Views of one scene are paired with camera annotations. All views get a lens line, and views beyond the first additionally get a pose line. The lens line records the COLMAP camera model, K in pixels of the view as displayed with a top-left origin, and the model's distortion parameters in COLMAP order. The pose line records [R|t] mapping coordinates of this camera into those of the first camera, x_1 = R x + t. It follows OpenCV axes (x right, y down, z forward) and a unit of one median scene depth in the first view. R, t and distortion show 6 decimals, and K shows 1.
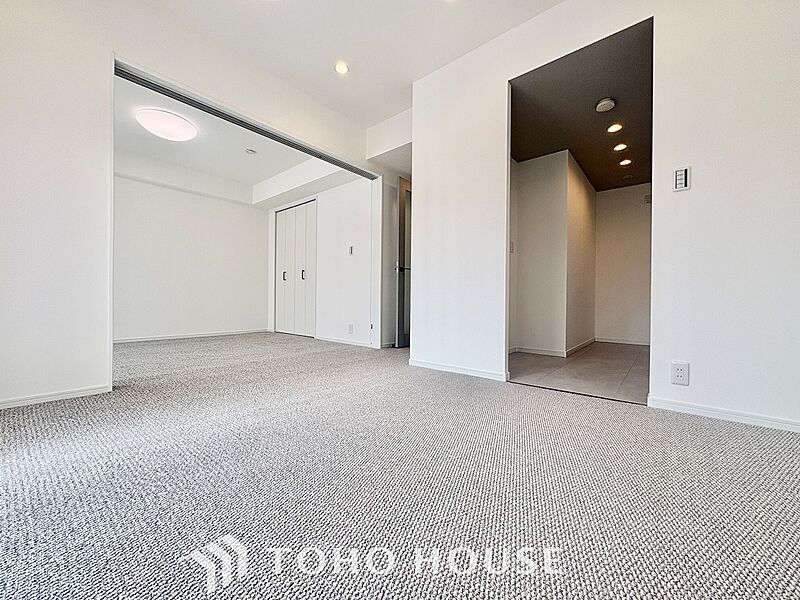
lens RADIAL K [[318.1, 0, 400.3], [0, 318.1, 302.5], [0, 0, 1]] dist [-0.001342, -0.000144]
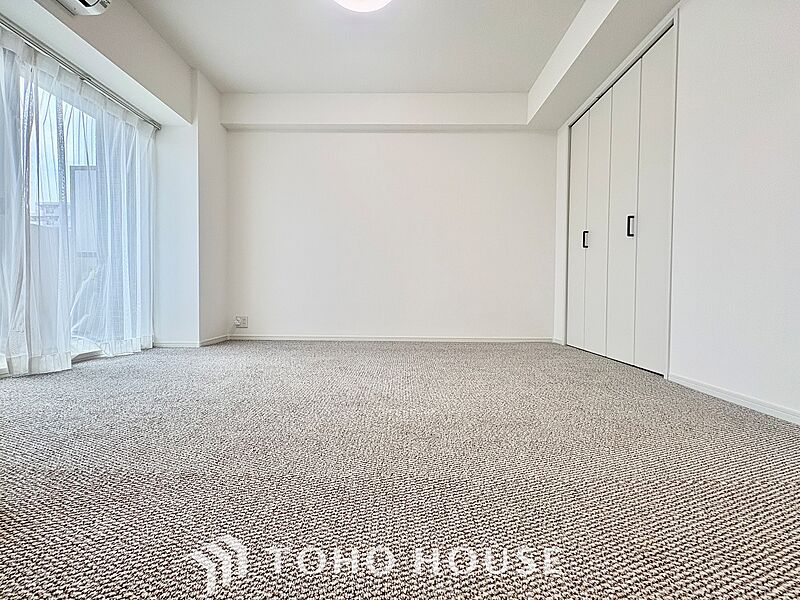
lens RADIAL K [[318.1, 0, 401.3], [0, 318.1, 299.1], [0, 0, 1]] dist [-0.001342, -0.000144]
pose [[0.634216, 0.009413, -0.773099, -0.175453], [-0.009935, 0.999943, 0.004024, 0.016423], [0.773092, 0.005129, 0.634273, 0.503230]]
